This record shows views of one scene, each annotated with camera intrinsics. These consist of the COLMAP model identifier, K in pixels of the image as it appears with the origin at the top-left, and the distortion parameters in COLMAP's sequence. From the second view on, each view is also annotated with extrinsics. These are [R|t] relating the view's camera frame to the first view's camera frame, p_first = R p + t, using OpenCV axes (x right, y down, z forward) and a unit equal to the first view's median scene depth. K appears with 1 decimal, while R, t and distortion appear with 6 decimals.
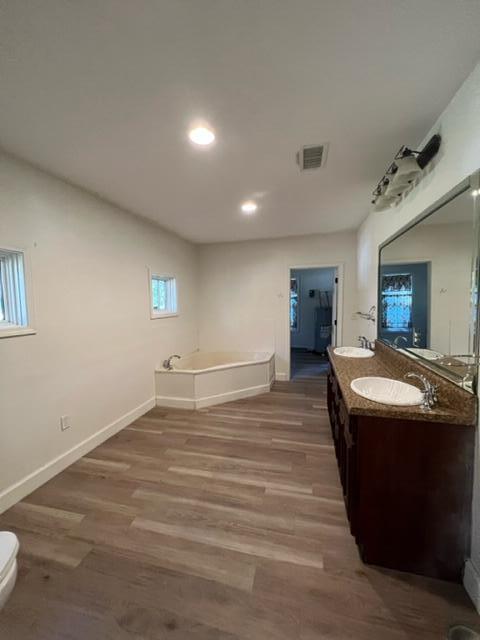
lens RADIAL K [[259.7, 0, 238.8], [0, 259.7, 319.4], [0, 0, 1]] dist [0.009998, 0.001048]
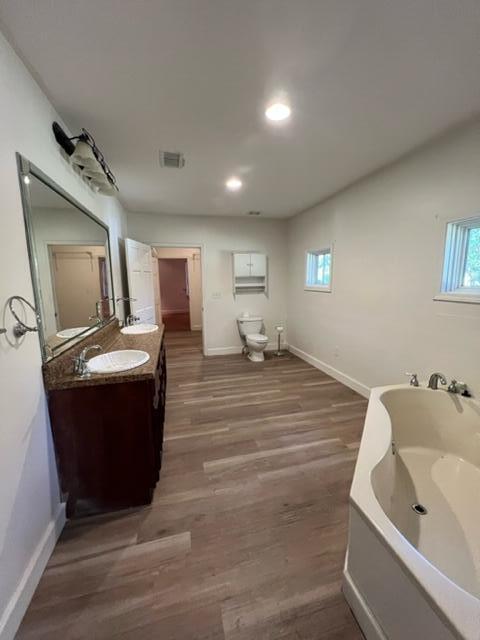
lens RADIAL K [[259.7, 0, 239.9], [0, 259.7, 319.1], [0, 0, 1]] dist [0.009998, 0.001048]
pose [[-0.871659, 0.109447, -0.477736, 0.519459], [-0.000527, 0.974538, 0.224223, -0.132257], [0.490112, 0.195697, -0.849407, 1.822212]]
